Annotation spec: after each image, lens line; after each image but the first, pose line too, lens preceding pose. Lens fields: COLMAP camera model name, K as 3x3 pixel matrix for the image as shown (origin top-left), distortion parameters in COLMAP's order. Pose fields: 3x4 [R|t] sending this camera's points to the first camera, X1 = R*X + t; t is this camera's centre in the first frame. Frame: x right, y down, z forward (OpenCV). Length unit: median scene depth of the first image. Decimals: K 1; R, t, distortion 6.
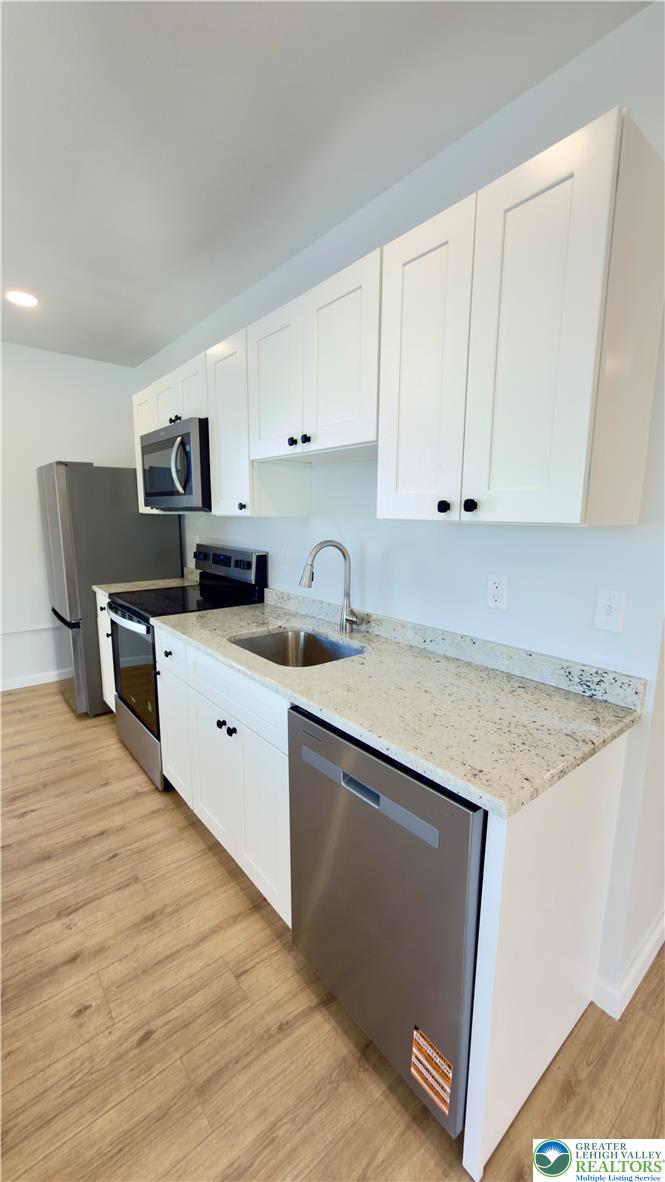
lens RADIAL K [[471.2, 0, 335.3], [0, 471.2, 592.2], [0, 0, 1]] dist [0.002463, -0.000491]
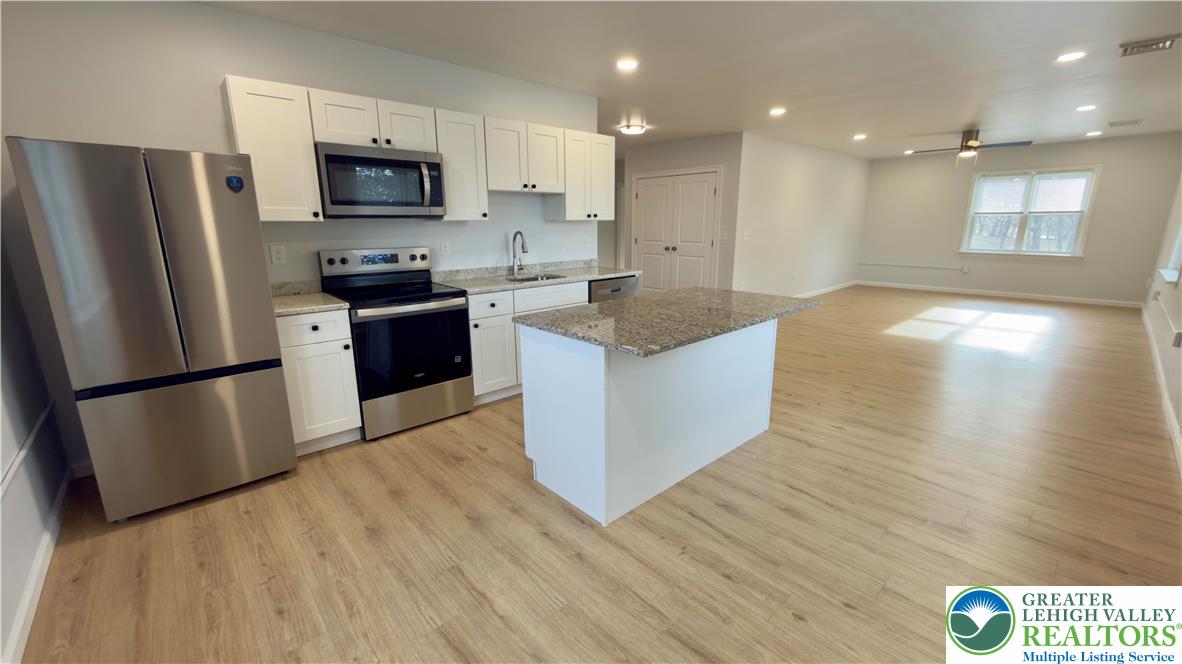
lens RADIAL K [[471.2, 0, 589.6], [0, 471.2, 331.0], [0, 0, 1]] dist [0.002463, -0.000491]
pose [[-0.047273, -0.238187, 0.970068, -2.221583], [0.170923, 0.954902, 0.242793, -0.140985], [-0.984150, 0.177284, -0.004430, 0.764297]]
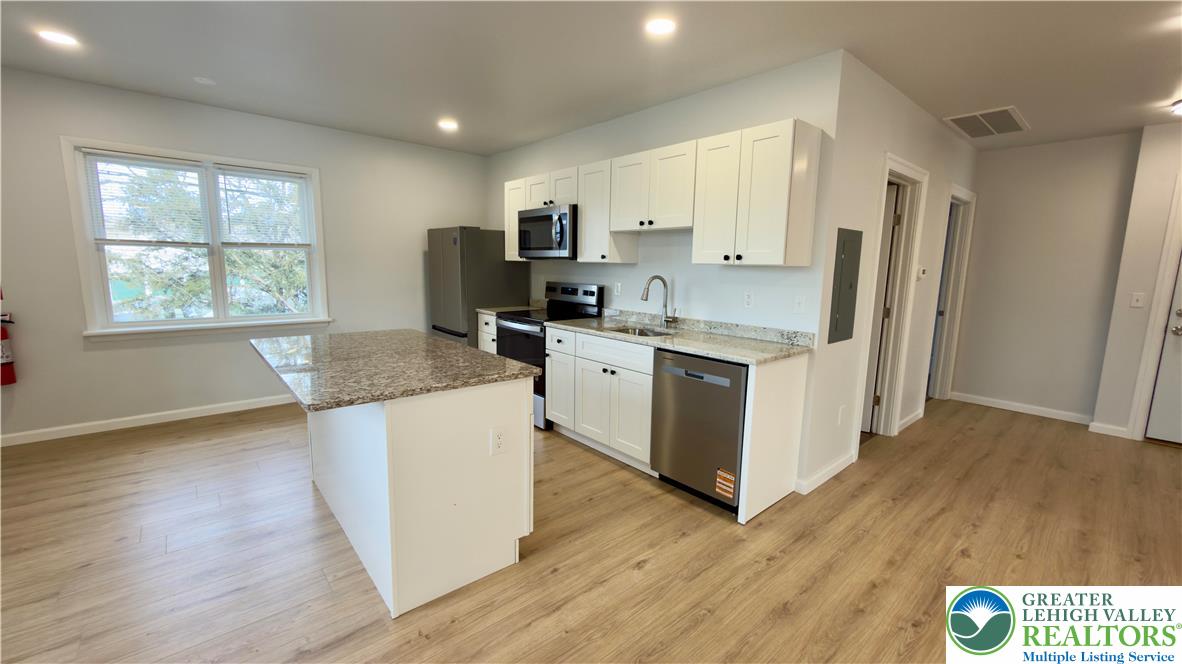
lens RADIAL K [[471.2, 0, 592.3], [0, 471.2, 331.1], [0, 0, 1]] dist [0.002463, -0.000491]
pose [[0.999606, 0.005154, 0.027596, -0.312721], [-0.004473, 0.999685, -0.024689, 0.150683], [-0.027714, 0.024556, 0.999314, -0.813147]]
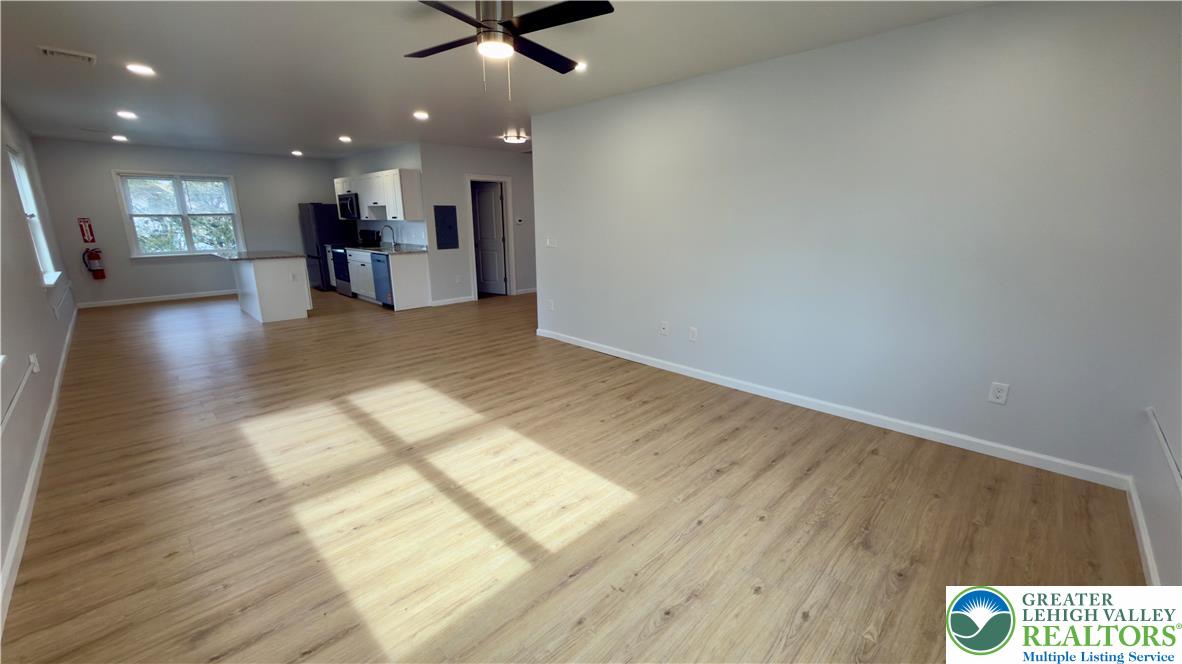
lens RADIAL K [[471.2, 0, 597.2], [0, 471.2, 319.7], [0, 0, 1]] dist [0.002463, -0.000491]
pose [[0.993641, -0.044325, 0.103506, 1.434456], [0.038594, 0.997644, 0.056724, 0.602345], [-0.105776, -0.052368, 0.993010, -3.573475]]
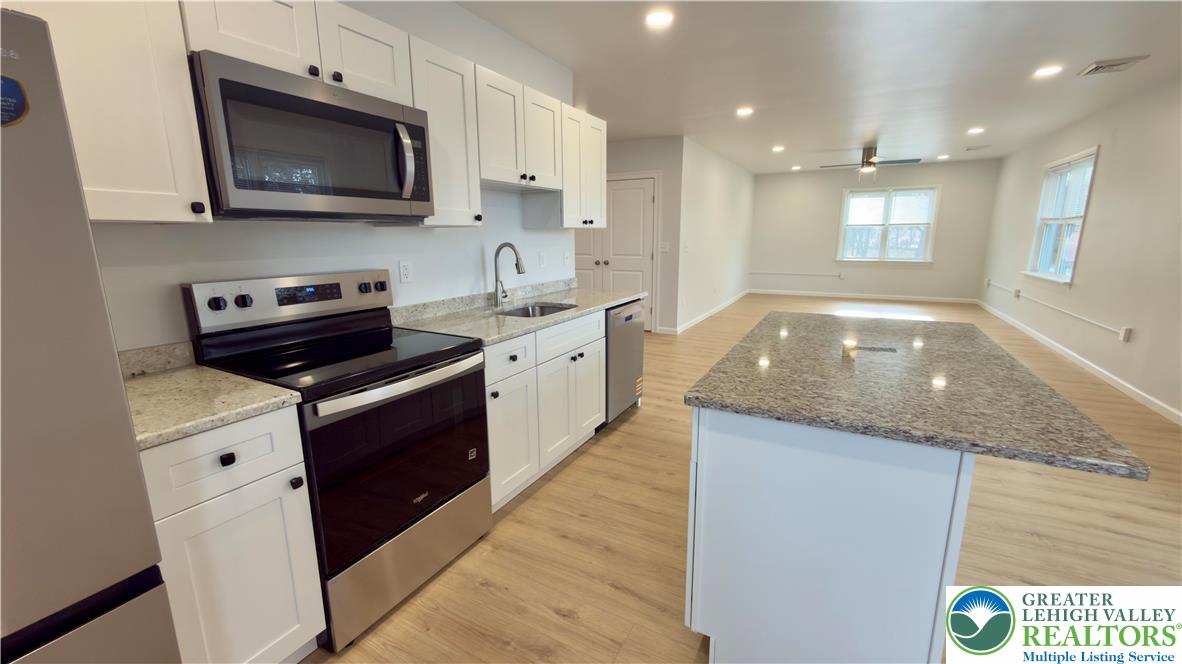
lens RADIAL K [[471.2, 0, 591.8], [0, 471.2, 331.4], [0, 0, 1]] dist [0.002463, -0.000491]
pose [[-0.372161, -0.196335, 0.907165, -1.513575], [0.157915, 0.949729, 0.270331, -0.203134], [-0.914636, 0.243861, -0.322448, 1.293570]]
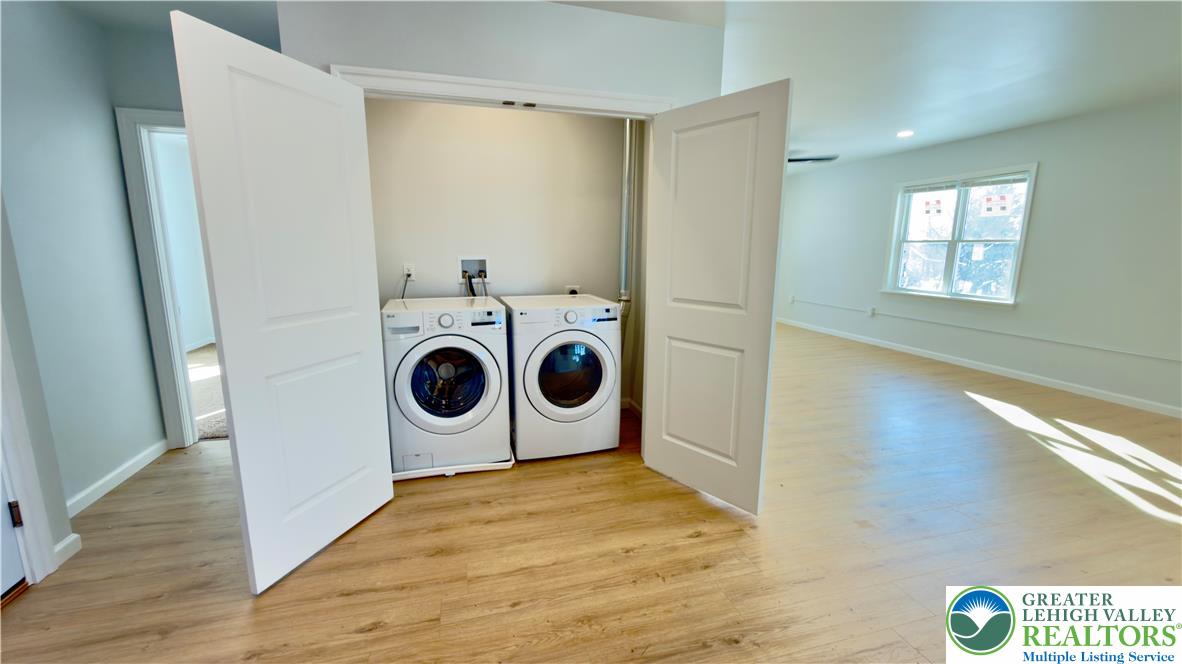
lens RADIAL K [[471.2, 0, 605.8], [0, 471.2, 333.7], [0, 0, 1]] dist [0.002463, -0.000491]
pose [[-0.917323, -0.094911, 0.386666, 1.047476], [0.043799, 0.941221, 0.334941, -0.113929], [-0.395727, 0.324184, -0.859246, 0.997494]]
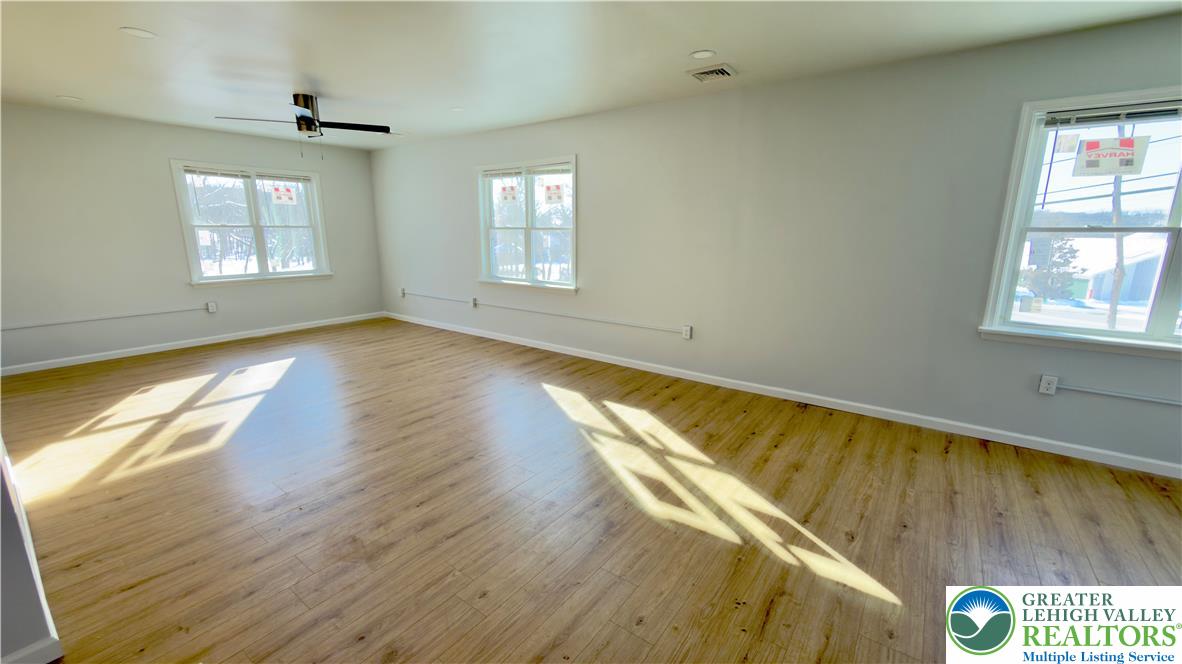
lens RADIAL K [[471.2, 0, 599.9], [0, 471.2, 331.6], [0, 0, 1]] dist [0.002463, -0.000491]
pose [[-0.967840, 0.036505, -0.248903, 0.572263], [-0.059098, 0.928732, 0.366010, -0.084388], [0.244526, 0.368949, -0.896707, 0.425814]]
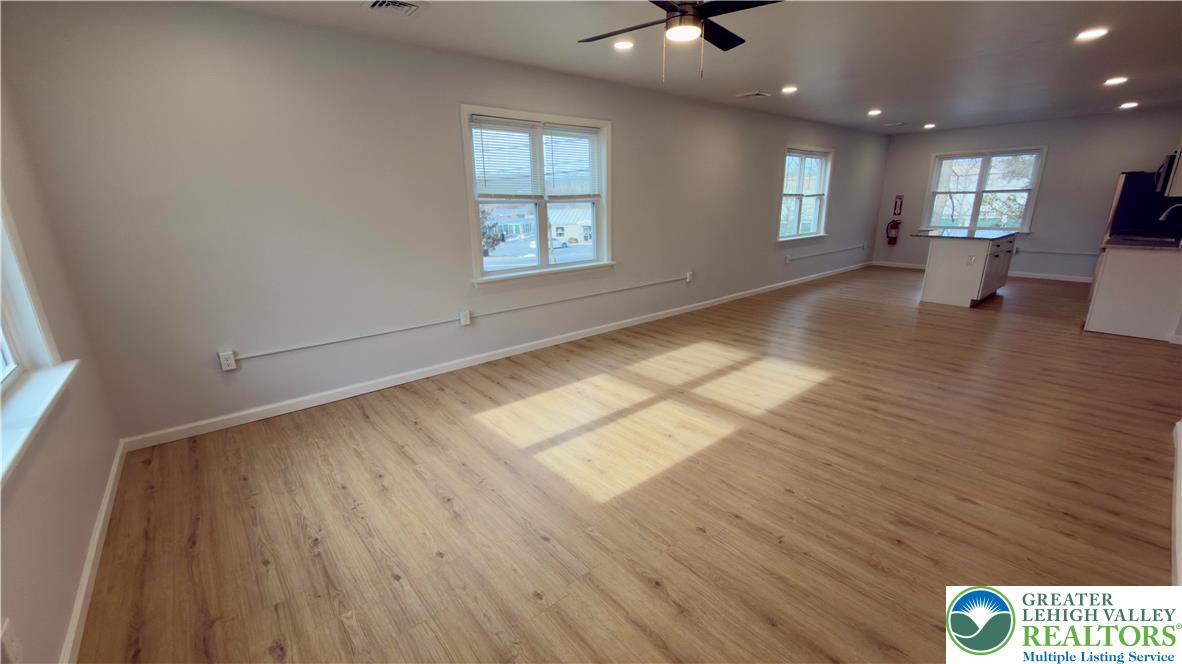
lens RADIAL K [[471.2, 0, 582.2], [0, 471.2, 318.2], [0, 0, 1]] dist [0.002463, -0.000491]
pose [[-0.000464, 0.219468, -0.975620, 2.784161], [-0.140676, 0.965903, 0.217350, 0.446783], [0.990056, 0.137347, 0.030426, -2.427844]]
